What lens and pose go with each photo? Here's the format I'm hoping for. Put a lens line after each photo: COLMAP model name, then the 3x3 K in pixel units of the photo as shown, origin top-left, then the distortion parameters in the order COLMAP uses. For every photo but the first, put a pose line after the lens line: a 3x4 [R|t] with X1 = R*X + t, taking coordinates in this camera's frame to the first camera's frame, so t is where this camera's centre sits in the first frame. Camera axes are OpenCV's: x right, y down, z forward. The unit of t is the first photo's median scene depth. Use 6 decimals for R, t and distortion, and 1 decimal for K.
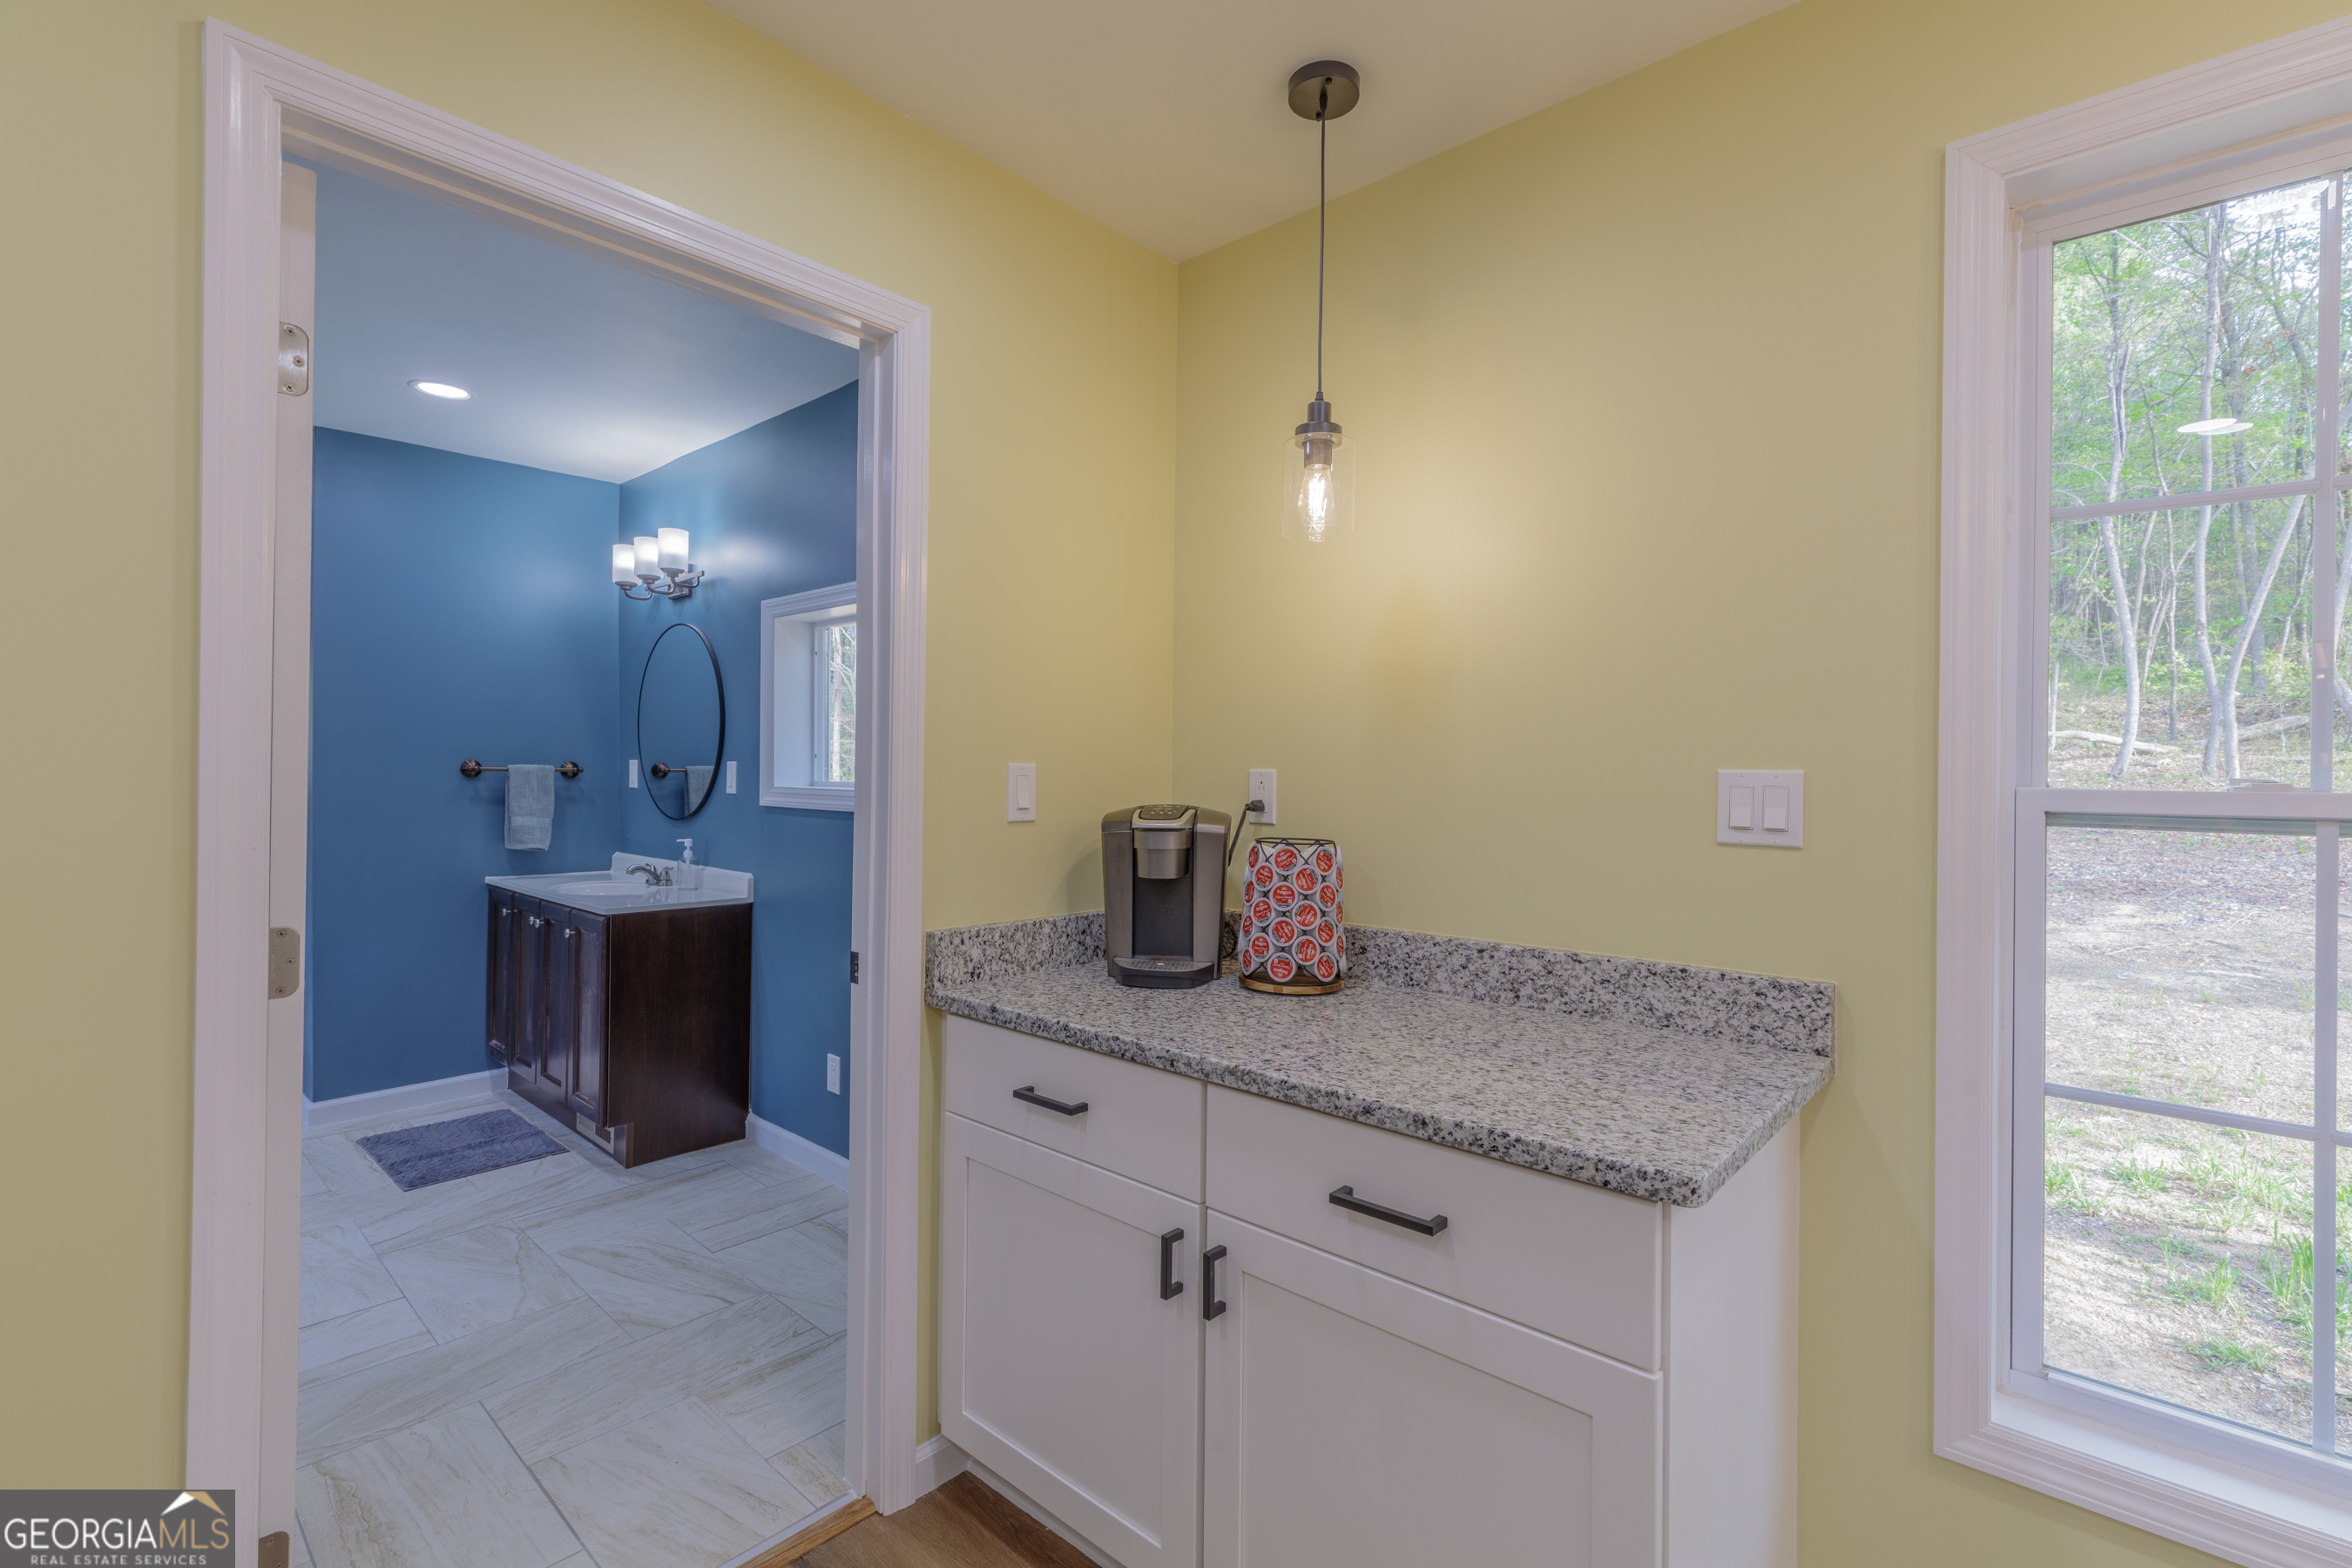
lens RADIAL K [[1070.9, 0, 1187.3], [0, 1070.9, 775.1], [0, 0, 1]] dist [0.003029, -0.000051]
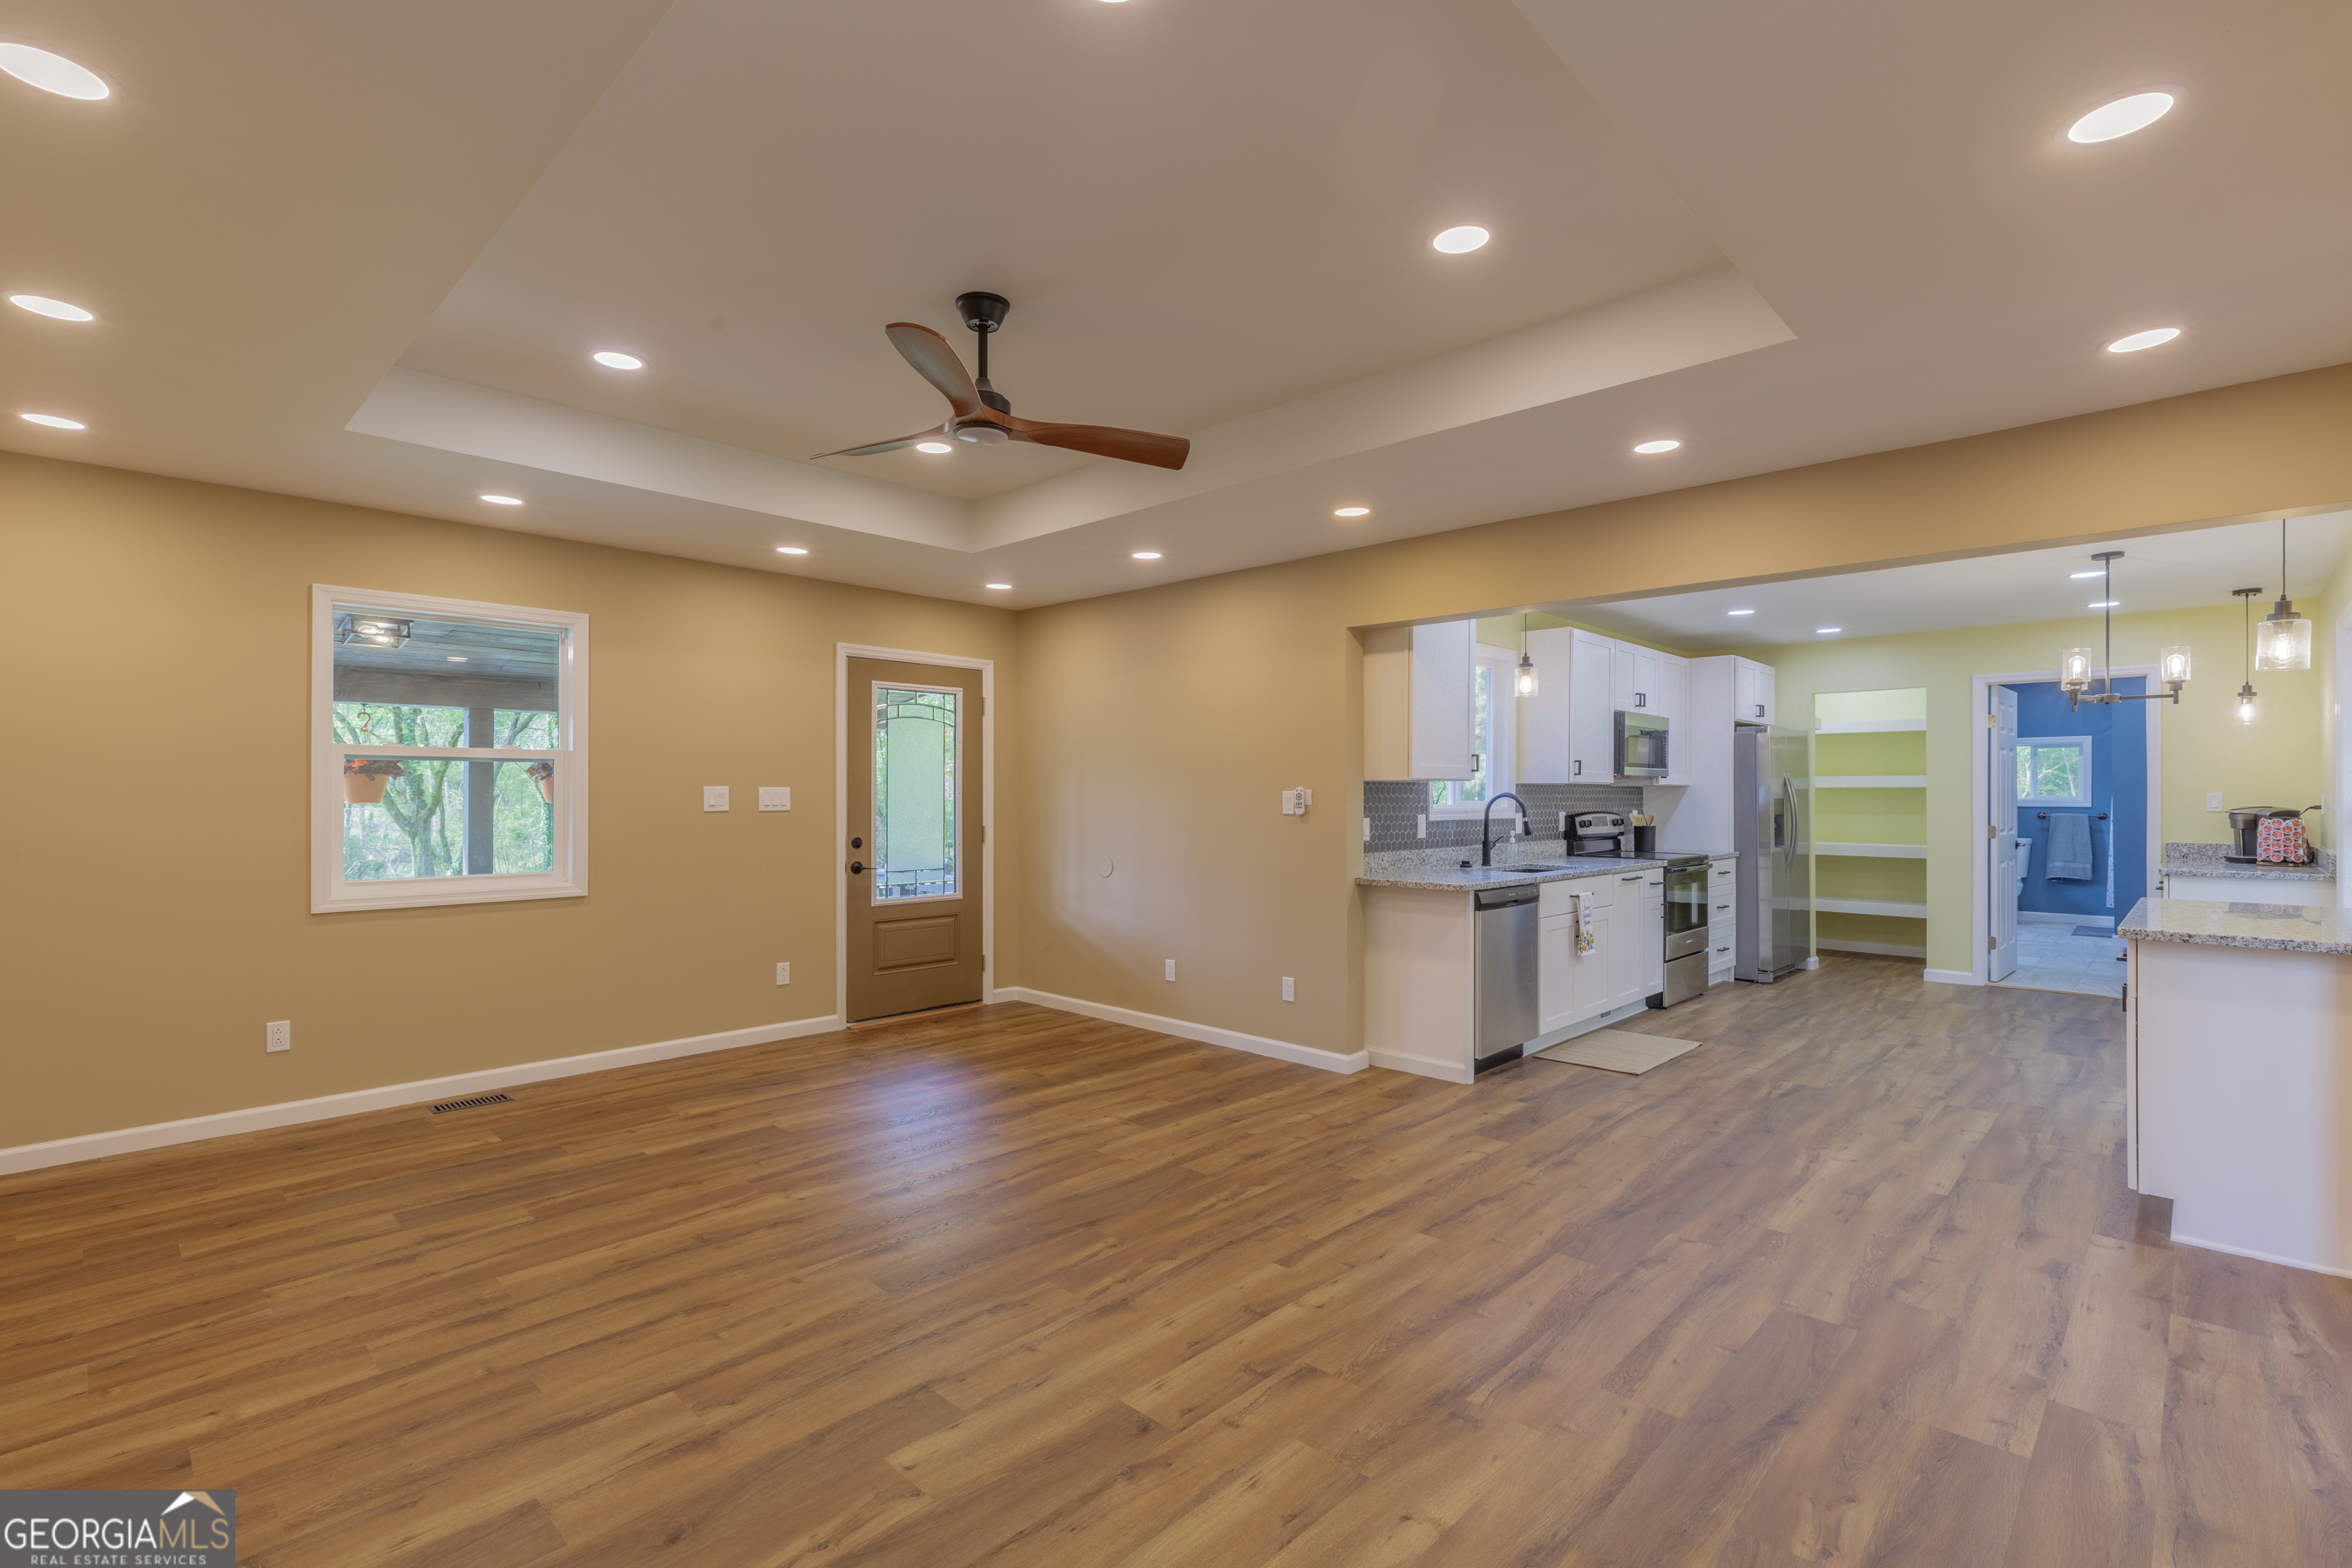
lens RADIAL K [[1070.9, 0, 1181.6], [0, 1070.9, 796.0], [0, 0, 1]] dist [0.003029, -0.000051]
pose [[-0.017685, -0.009107, -0.999802, 2.989382], [-0.003053, 0.999954, -0.009054, 0.035162], [0.999839, 0.002892, -0.017712, -1.924714]]
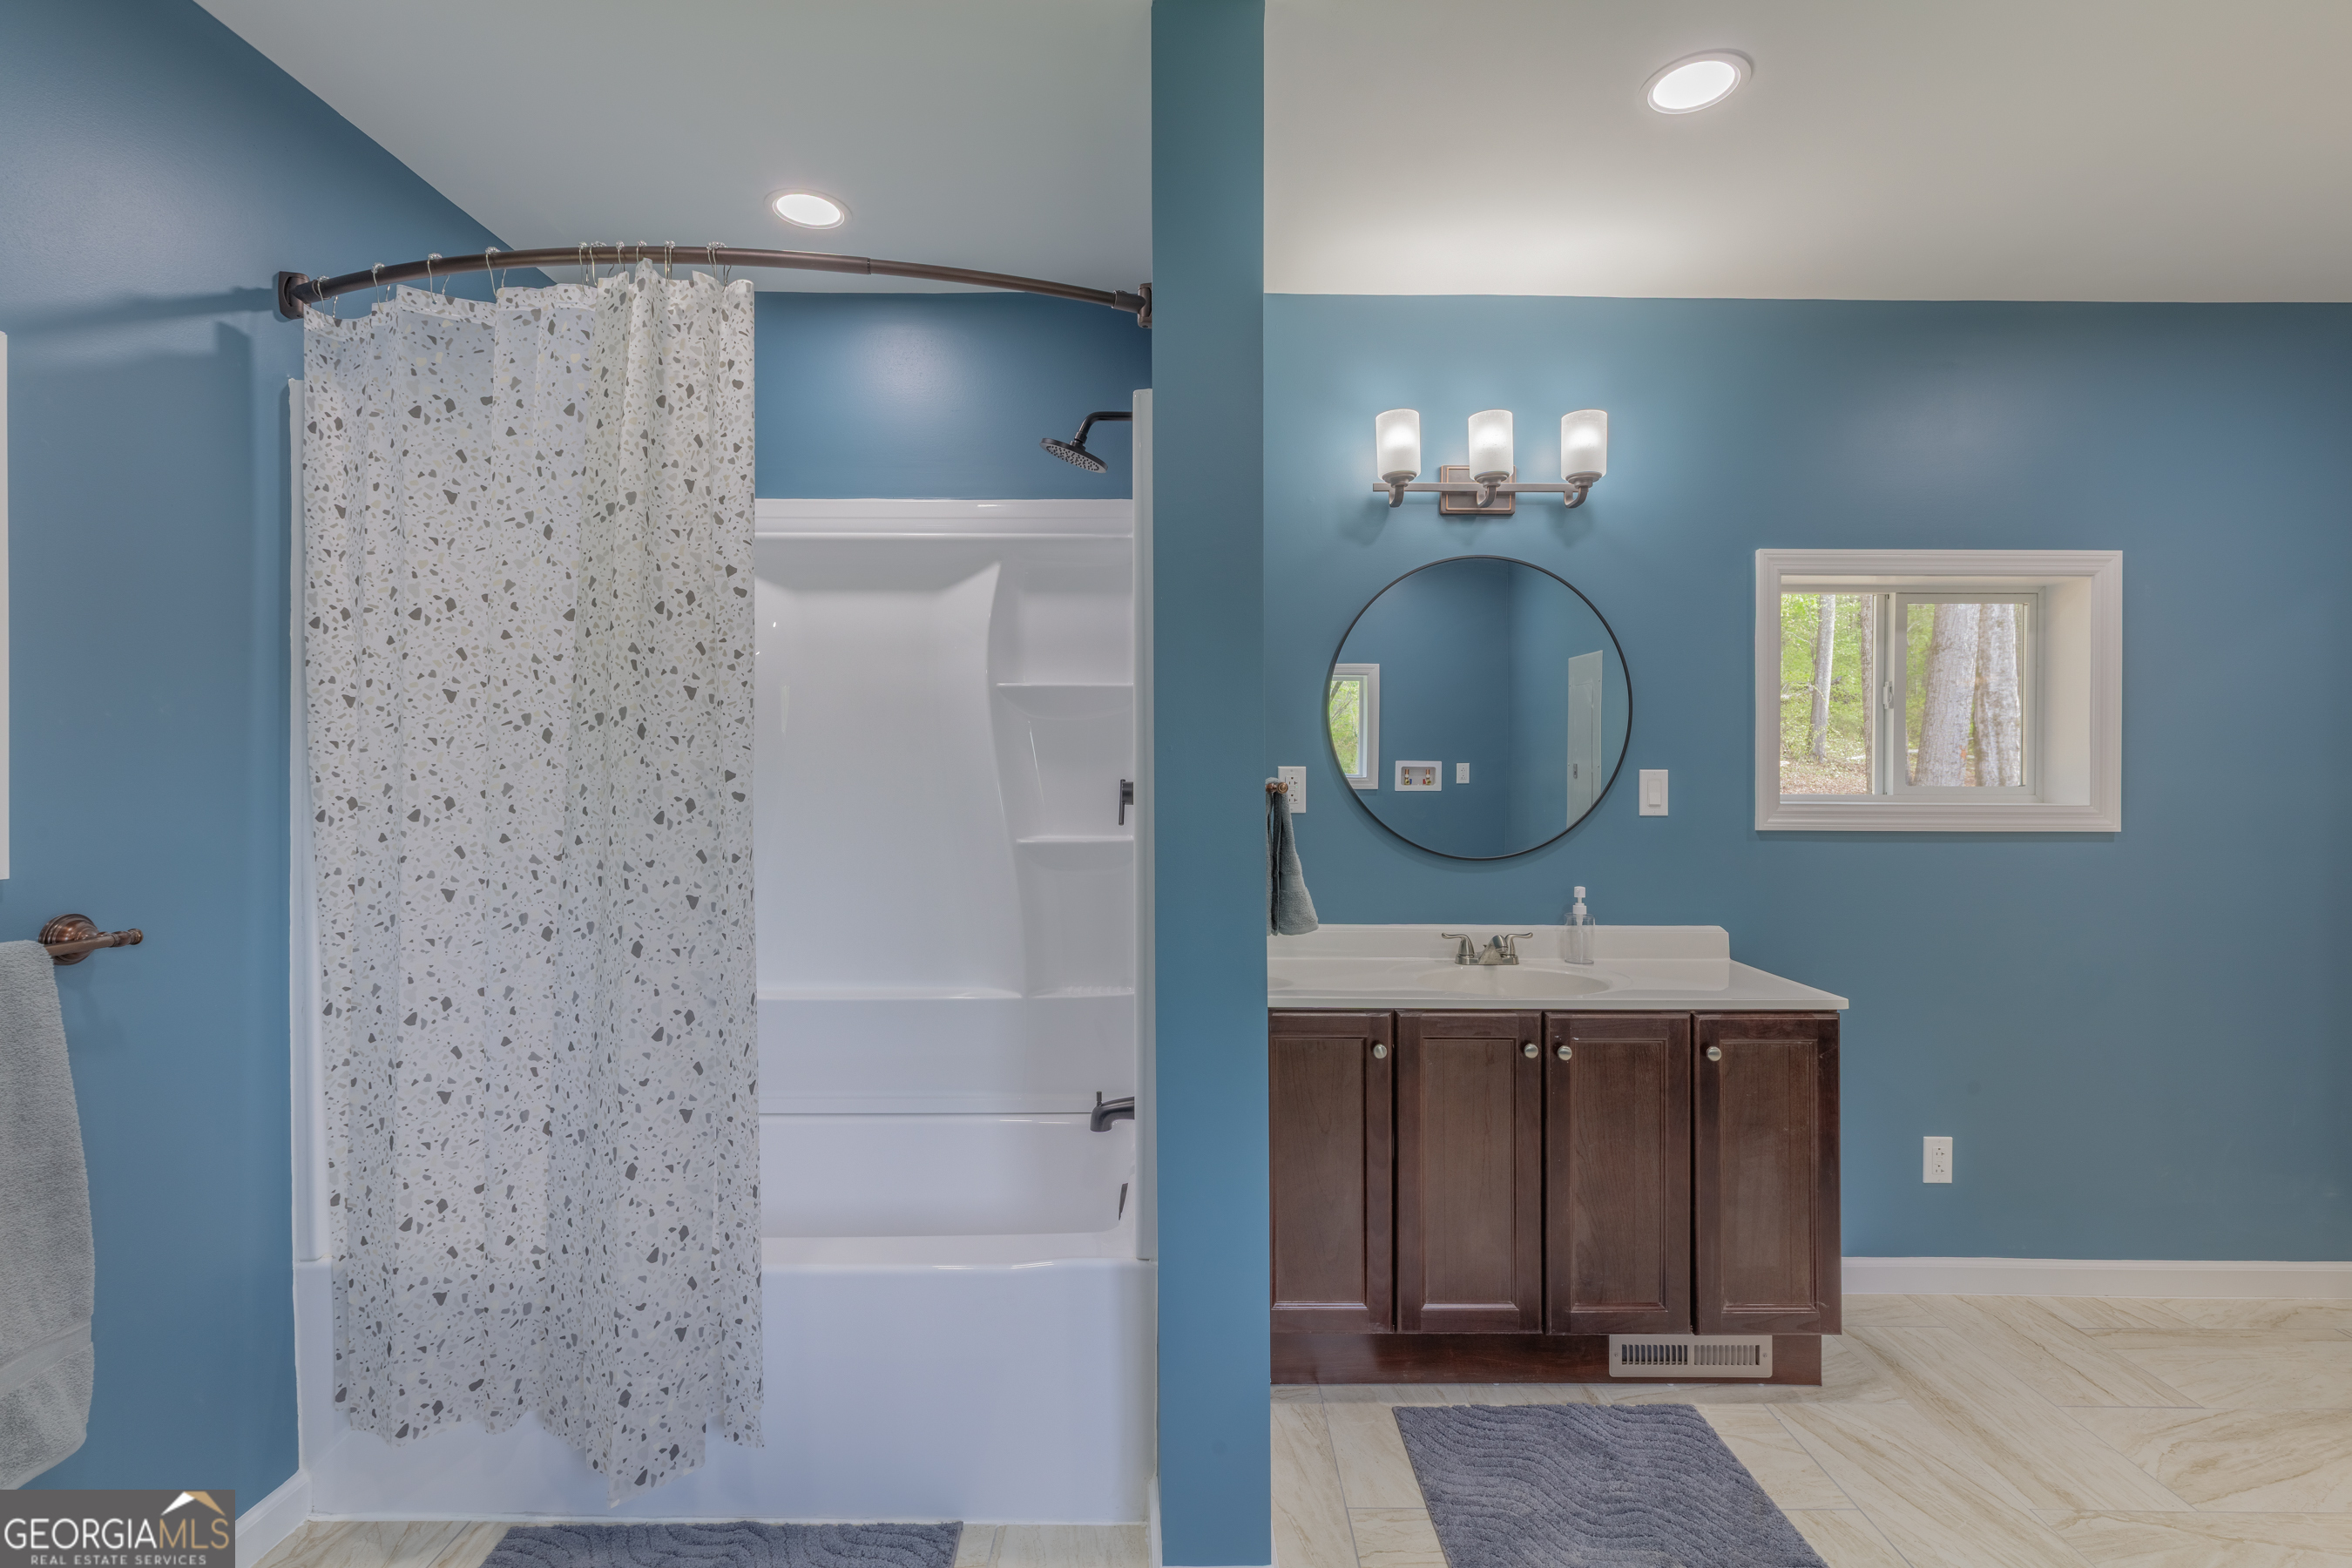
lens RADIAL K [[1070.9, 0, 1176.6], [0, 1070.9, 771.4], [0, 0, 1]] dist [0.003029, -0.000051]
pose [[0.728001, -0.019209, 0.685307, -2.078912], [0.006043, 0.999748, 0.021603, -0.052156], [-0.685550, -0.011585, 0.727933, 1.304190]]
